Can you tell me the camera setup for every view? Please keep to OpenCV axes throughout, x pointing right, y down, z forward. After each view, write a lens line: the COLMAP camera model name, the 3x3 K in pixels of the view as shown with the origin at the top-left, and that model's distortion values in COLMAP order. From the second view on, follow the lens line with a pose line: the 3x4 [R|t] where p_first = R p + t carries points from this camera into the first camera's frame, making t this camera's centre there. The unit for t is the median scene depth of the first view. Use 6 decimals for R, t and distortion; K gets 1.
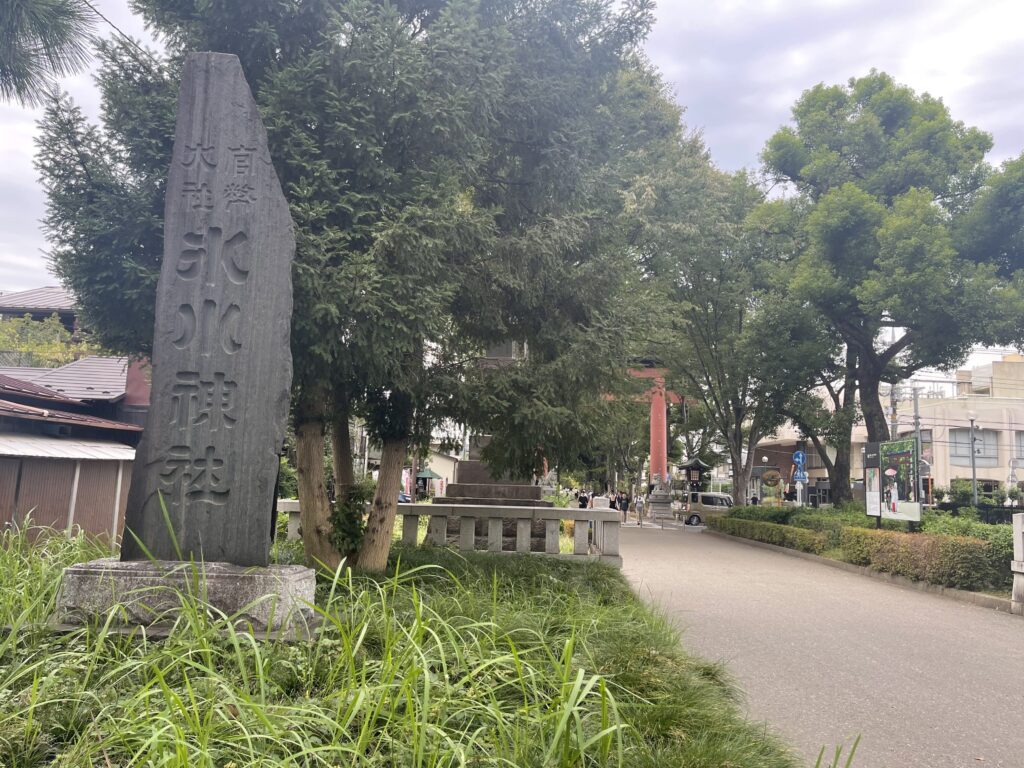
lens RADIAL K [[758.4, 0, 512.0], [0, 758.4, 384.0], [0, 0, 1]] dist [0.002726, -0.001654]
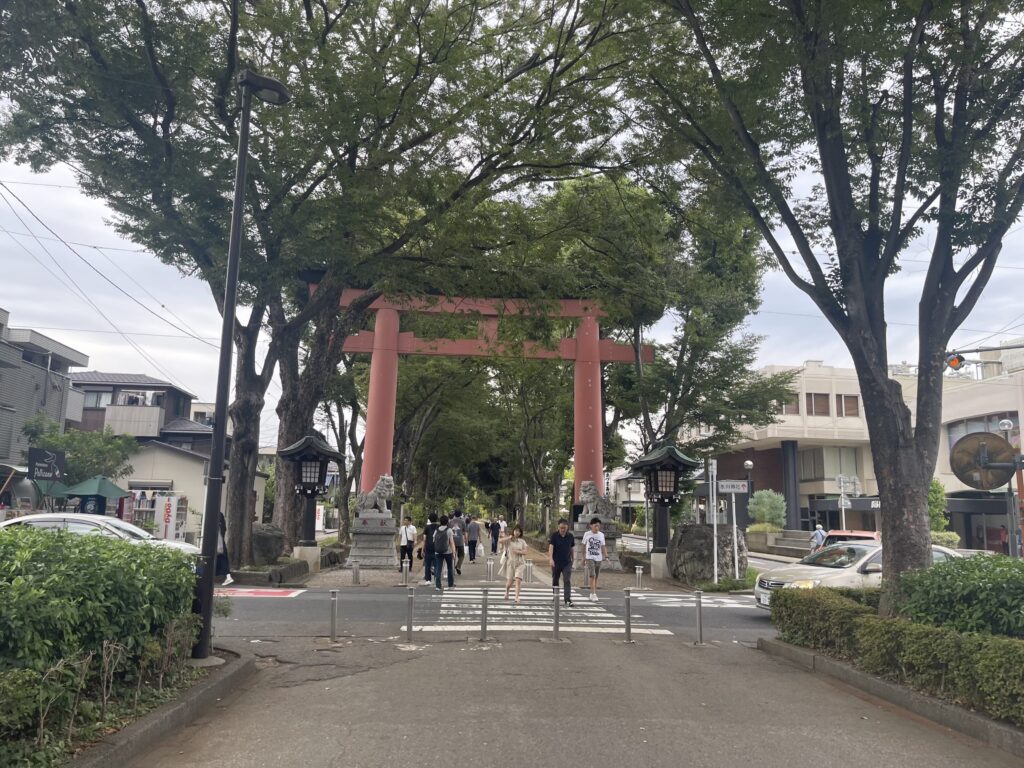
lens RADIAL K [[758.4, 0, 512.0], [0, 758.4, 384.0], [0, 0, 1]] dist [0.002726, -0.001654]
pose [[0.994321, 0.003130, 0.106373, 0.055231], [0.000928, 0.999274, -0.038077, 0.047087], [-0.106415, 0.037959, 0.993597, 0.322272]]
